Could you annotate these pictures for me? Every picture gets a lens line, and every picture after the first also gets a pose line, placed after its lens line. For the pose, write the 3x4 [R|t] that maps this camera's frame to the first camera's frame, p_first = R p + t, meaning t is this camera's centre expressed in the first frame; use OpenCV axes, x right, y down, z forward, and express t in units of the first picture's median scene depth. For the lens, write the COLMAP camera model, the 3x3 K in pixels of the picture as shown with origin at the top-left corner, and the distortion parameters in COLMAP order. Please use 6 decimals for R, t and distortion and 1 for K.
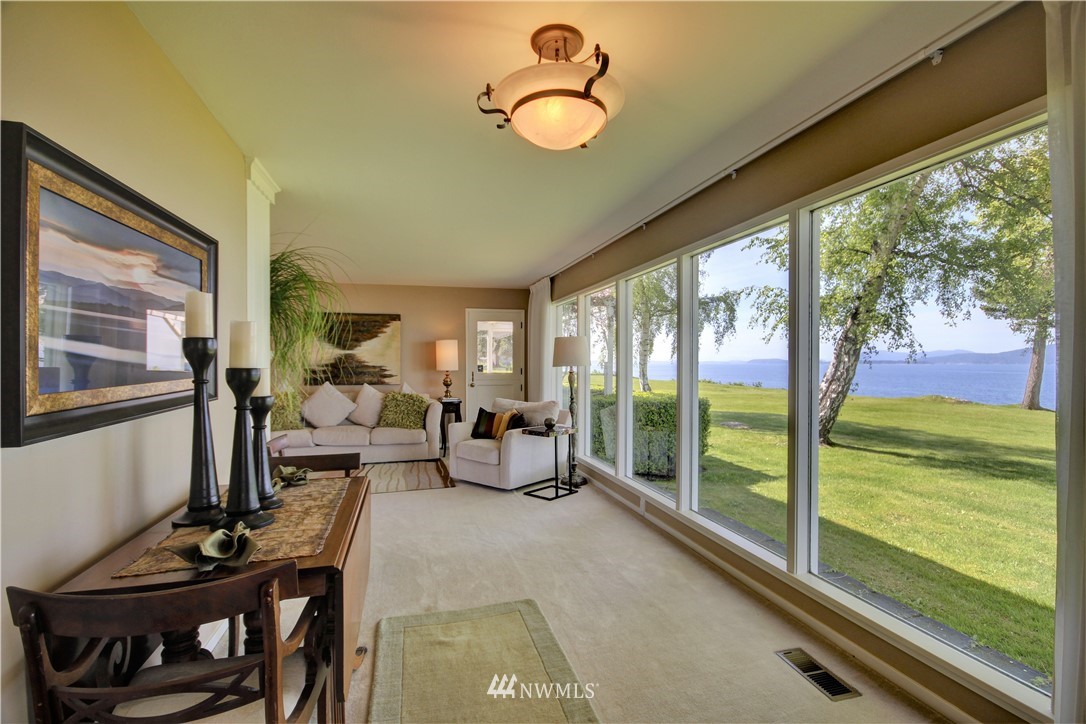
lens RADIAL K [[496.5, 0, 562.1], [0, 496.5, 363.0], [0, 0, 1]] dist [-0.000450, -0.000053]
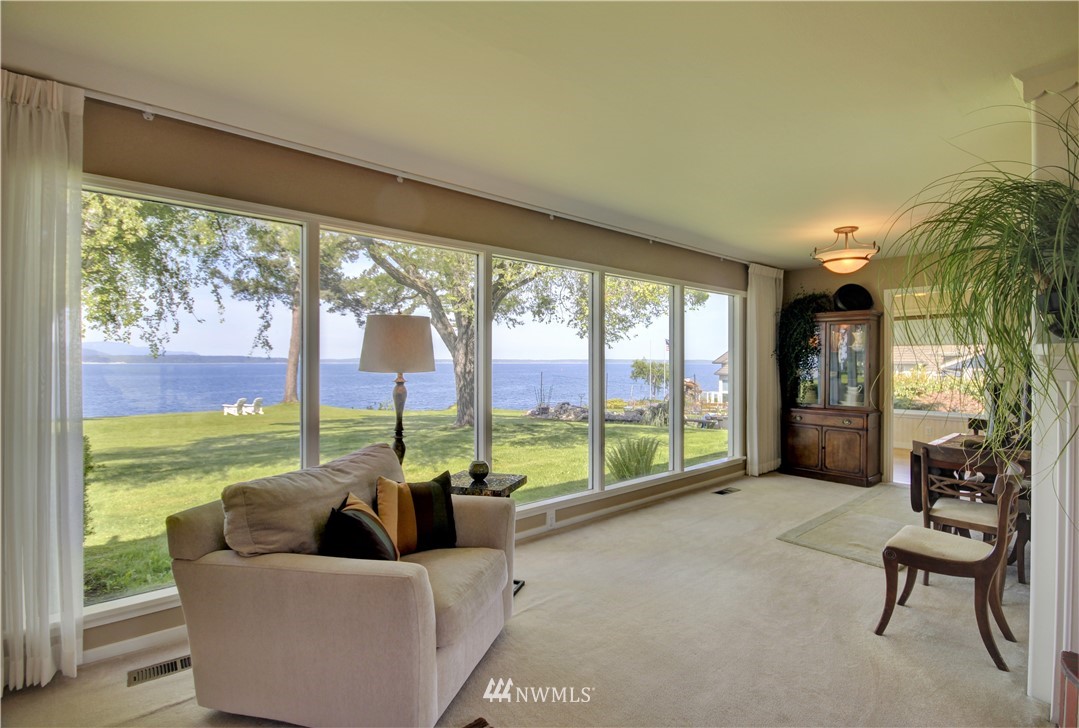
lens RADIAL K [[501.7, 0, 539.5], [0, 501.7, 364.0], [0, 0, 1]] dist [-0.000161, -0.000382]
pose [[-0.382370, -0.002202, 0.924007, -0.396631], [0.003389, 0.999987, 0.003785, -0.002094], [-0.924003, 0.004579, -0.382357, 0.787112]]
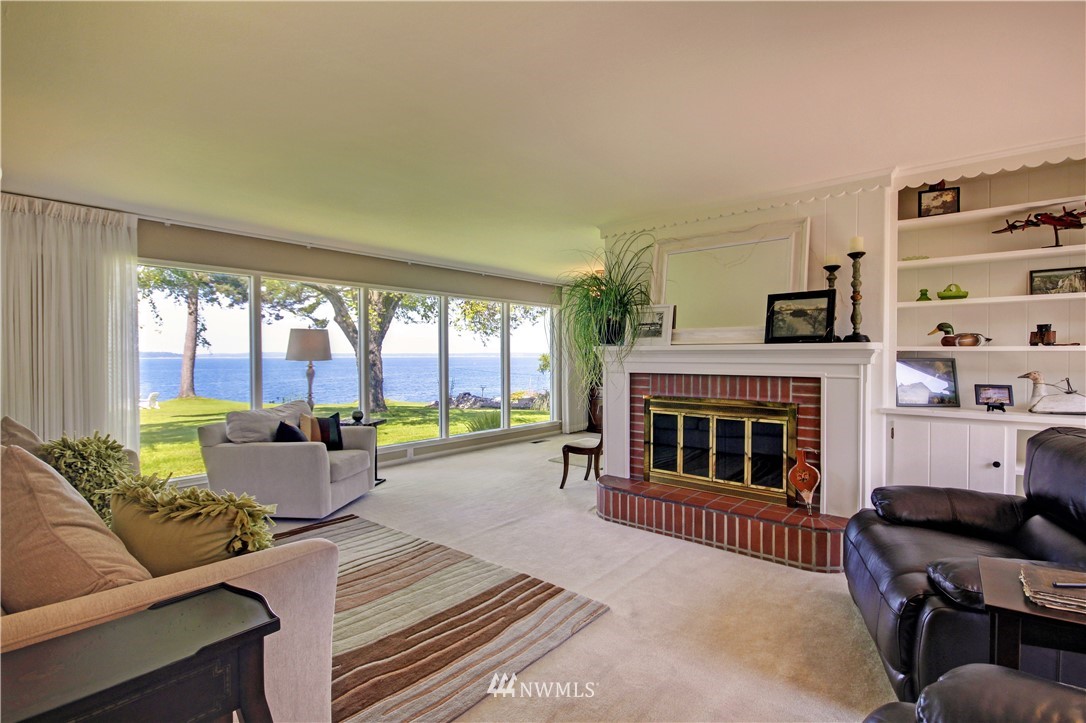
lens RADIAL K [[506.6, 0, 543.0], [0, 506.6, 361.5], [0, 0, 1]] dist [-0.002828, -0.000535]
pose [[-0.536339, -0.006966, 0.843974, -0.754938], [0.005063, 0.999921, 0.011471, -0.000644], [-0.843987, 0.010425, -0.536262, 0.841976]]
